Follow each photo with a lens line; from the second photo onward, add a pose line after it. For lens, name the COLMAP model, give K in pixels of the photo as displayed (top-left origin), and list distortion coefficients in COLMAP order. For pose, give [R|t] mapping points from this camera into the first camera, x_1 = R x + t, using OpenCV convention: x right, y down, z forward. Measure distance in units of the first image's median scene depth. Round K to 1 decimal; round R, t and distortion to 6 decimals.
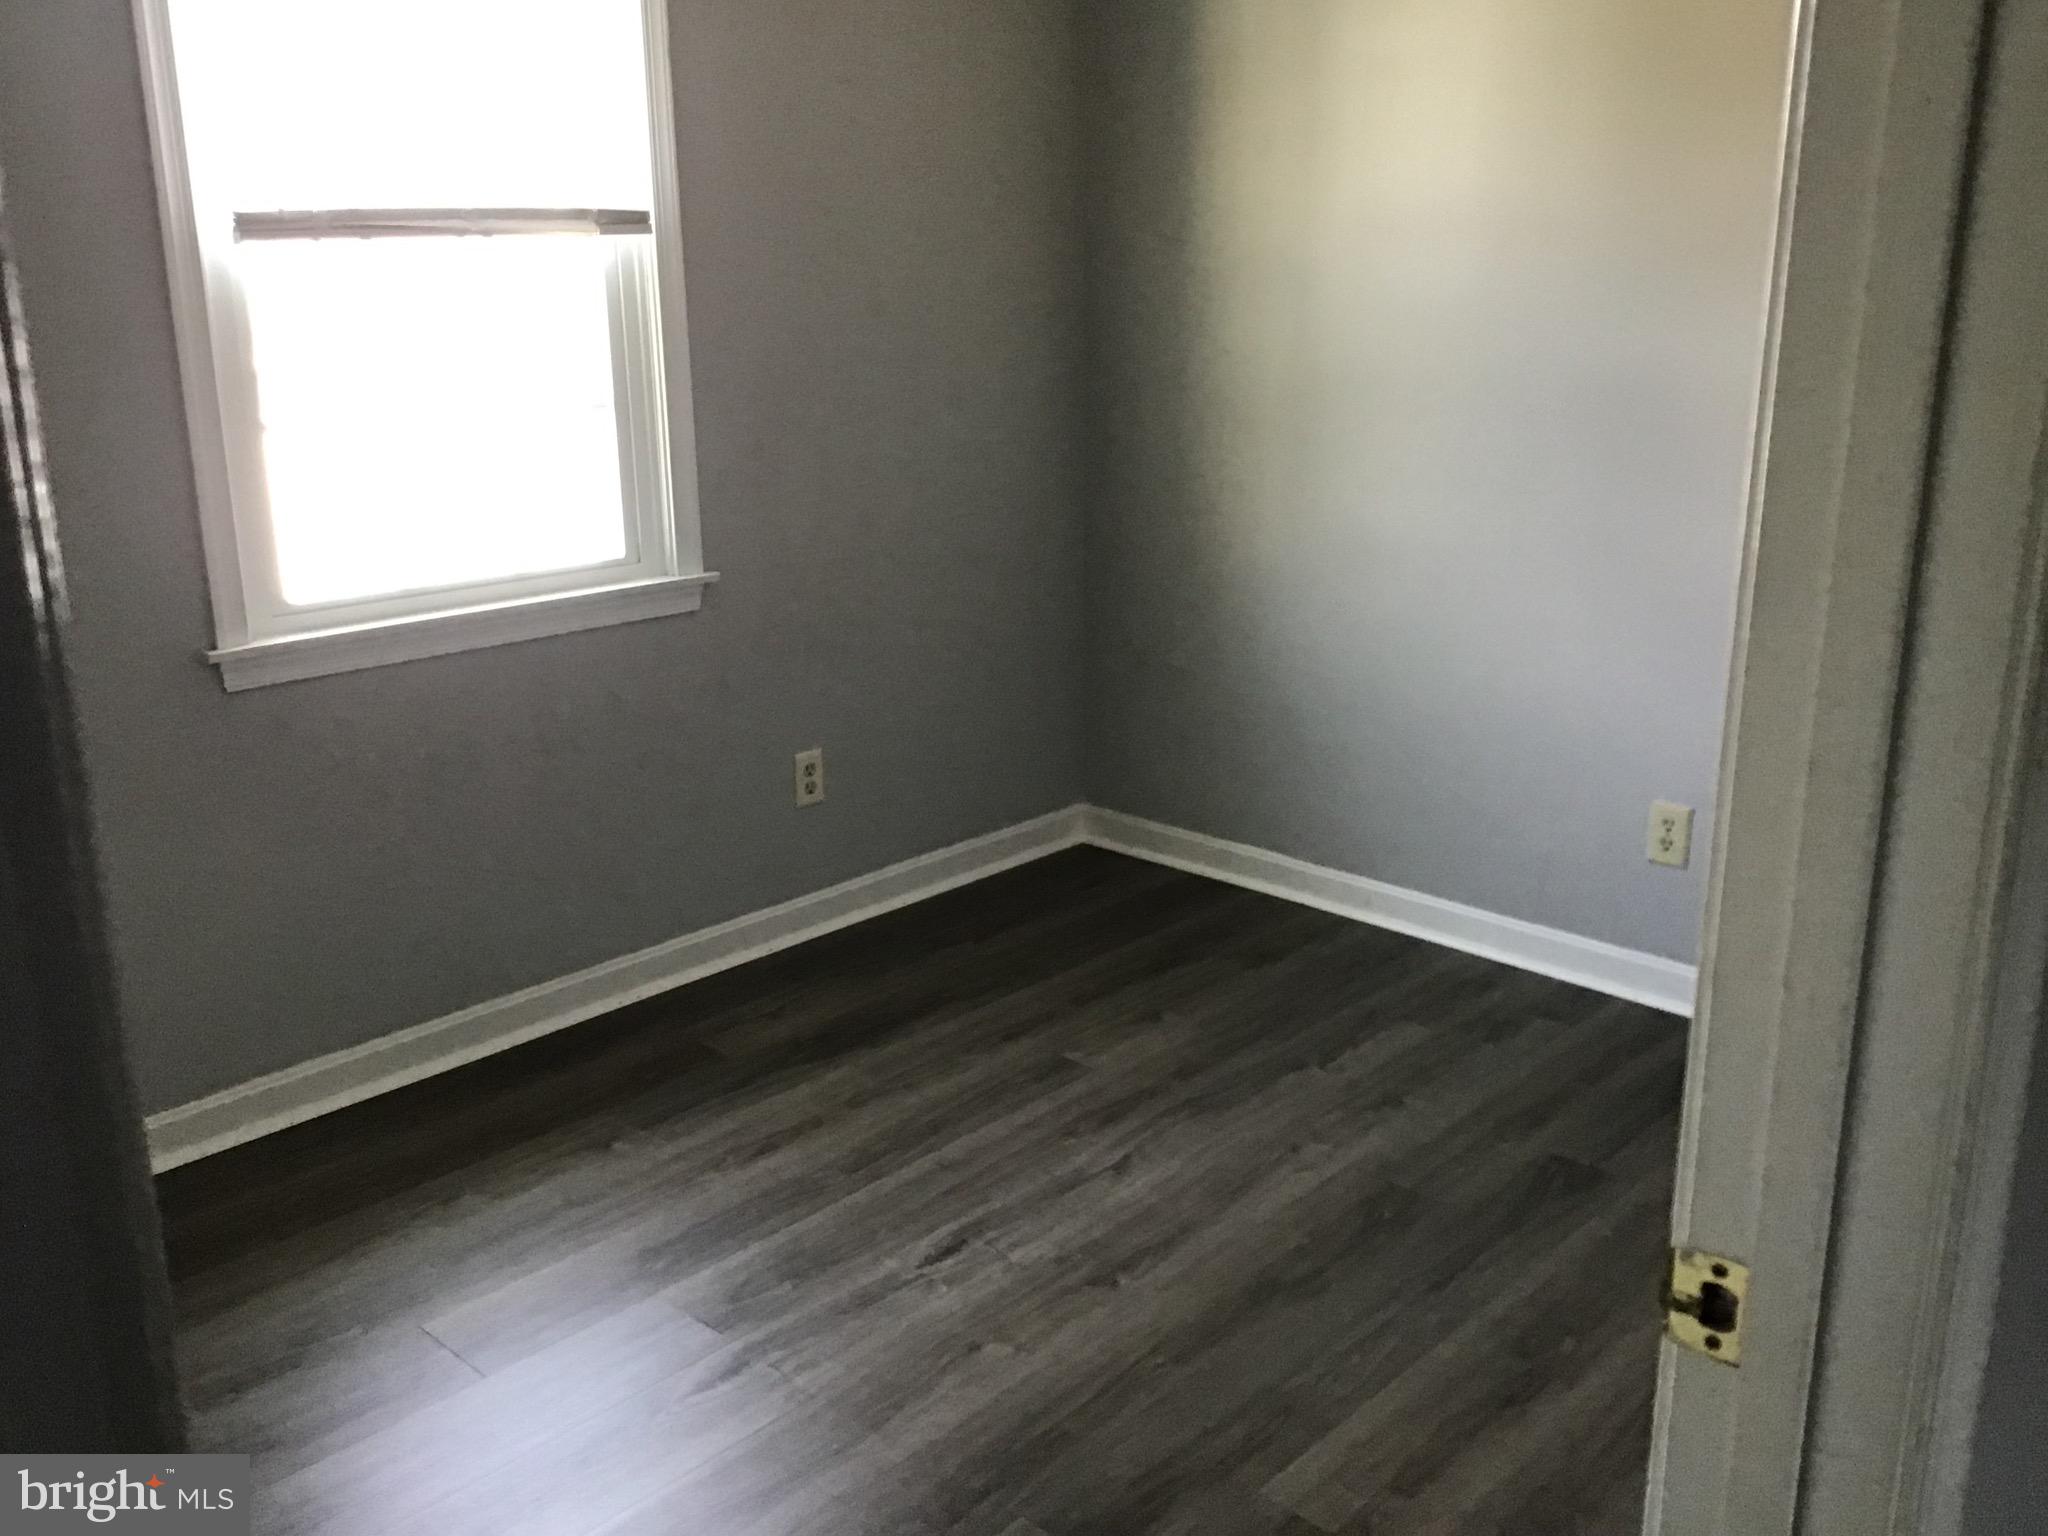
lens RADIAL K [[1853.7, 0, 1024.0], [0, 1853.7, 768.0], [0, 0, 1]] dist [0.186123, -0.002536]
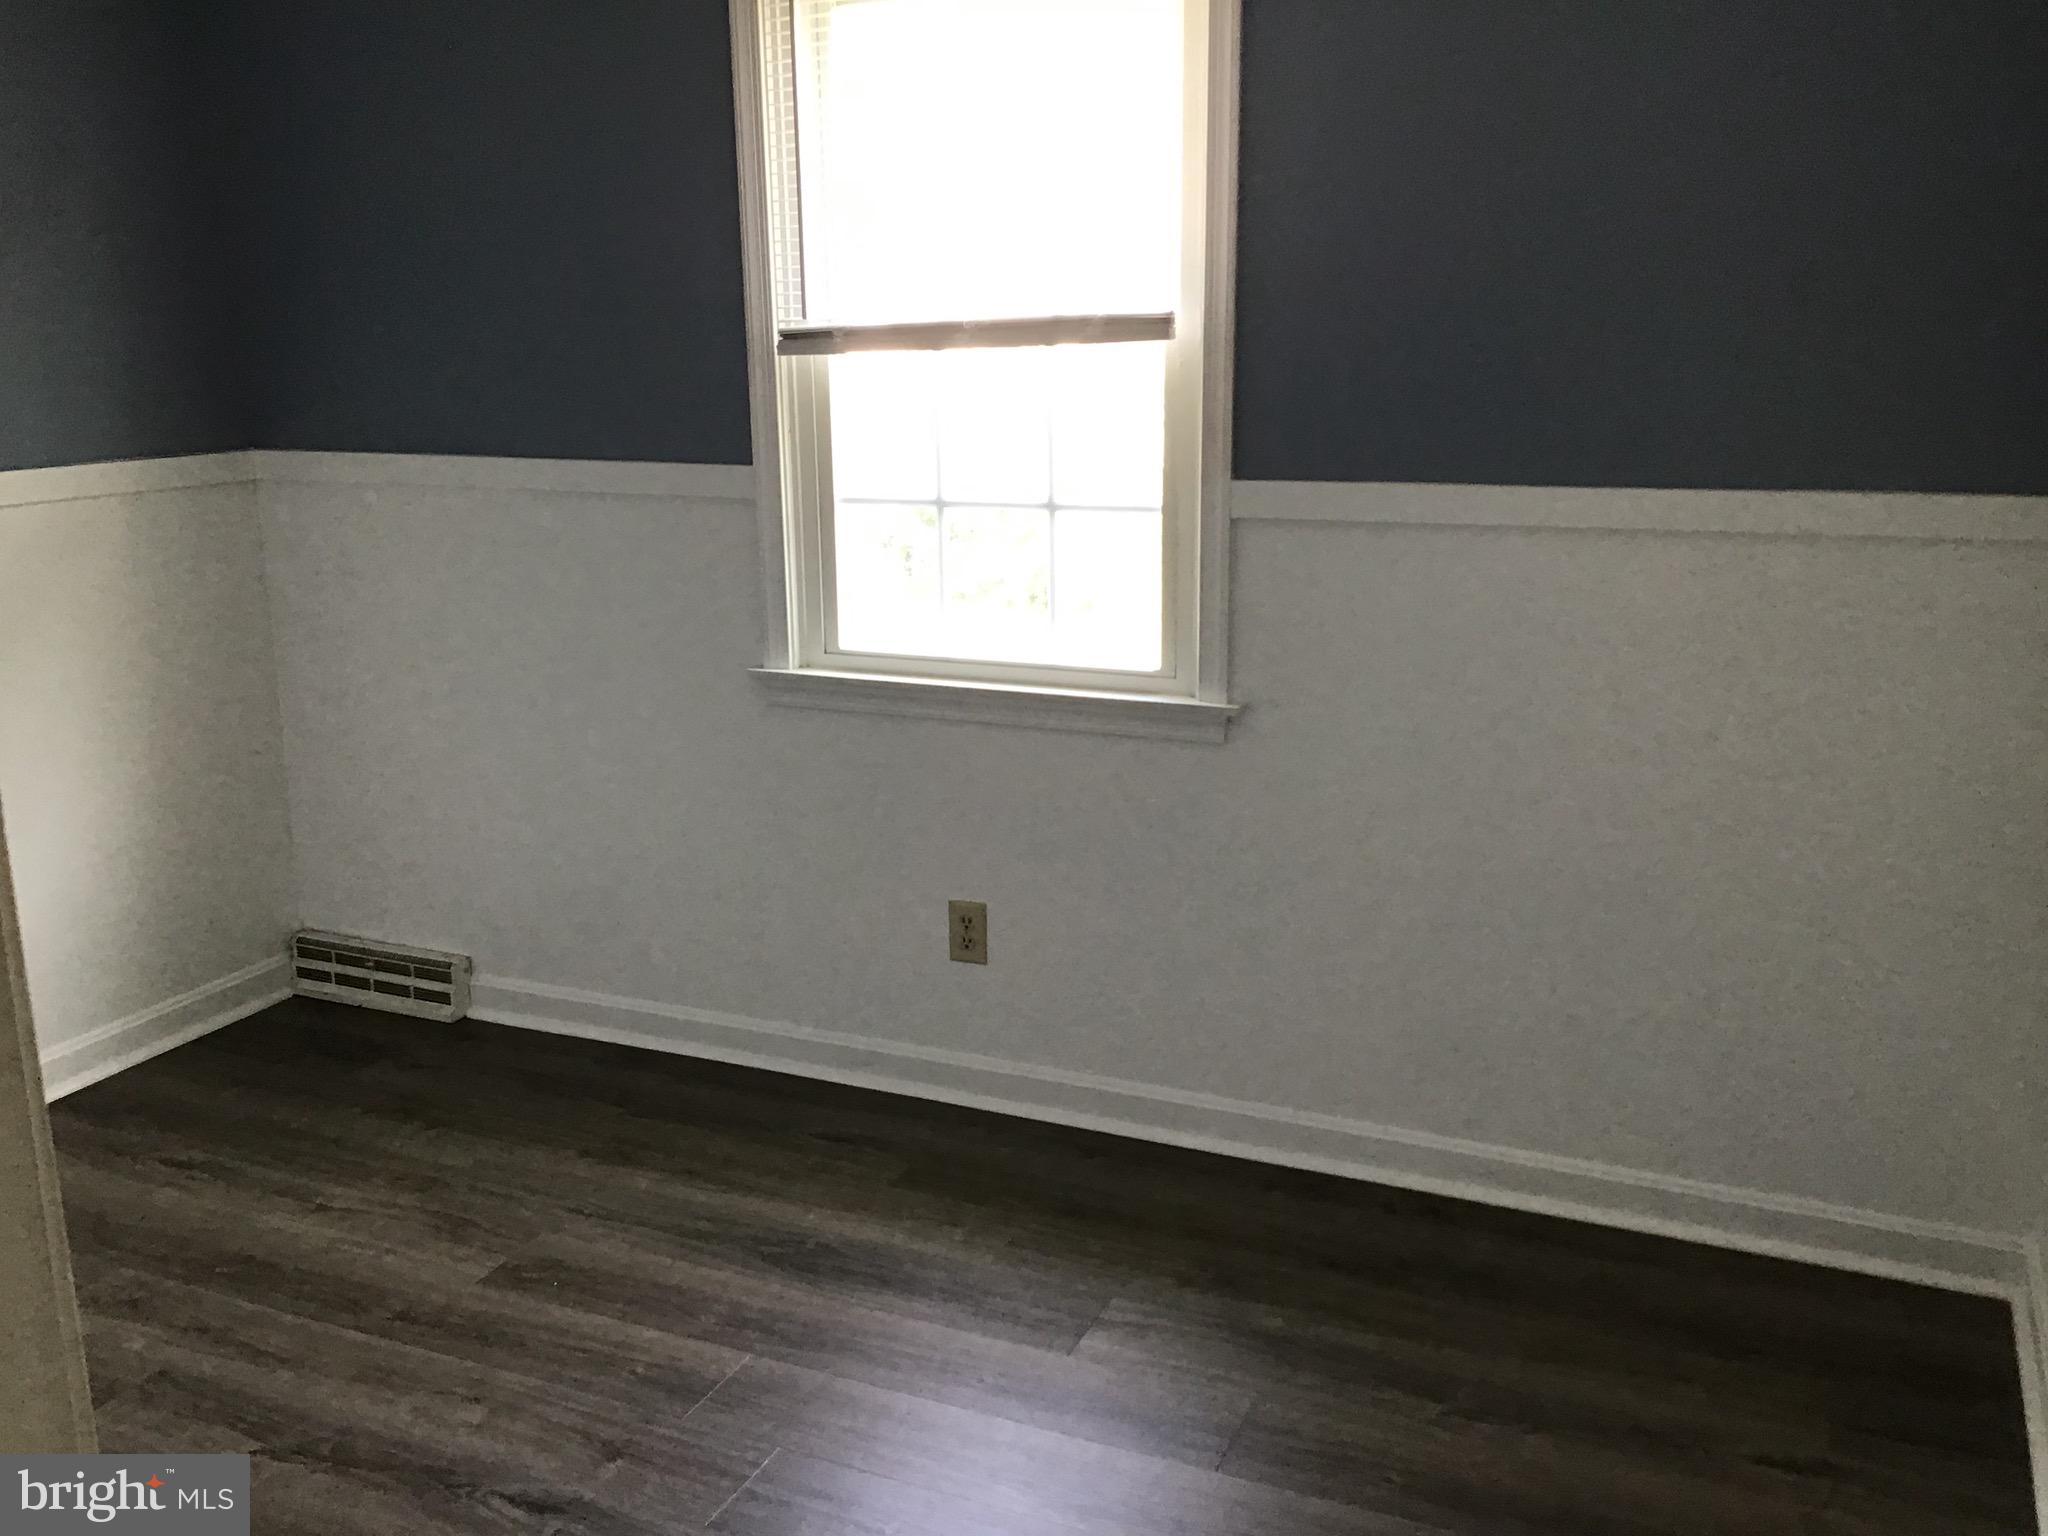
lens RADIAL K [[1853.7, 0, 1024.0], [0, 1853.7, 768.0], [0, 0, 1]] dist [0.186123, -0.002536]
pose [[0.327066, 0.230173, -0.916542, 0.676660], [-0.255334, 0.955334, 0.148799, -0.198990], [0.909853, 0.185357, 0.371228, 0.633174]]
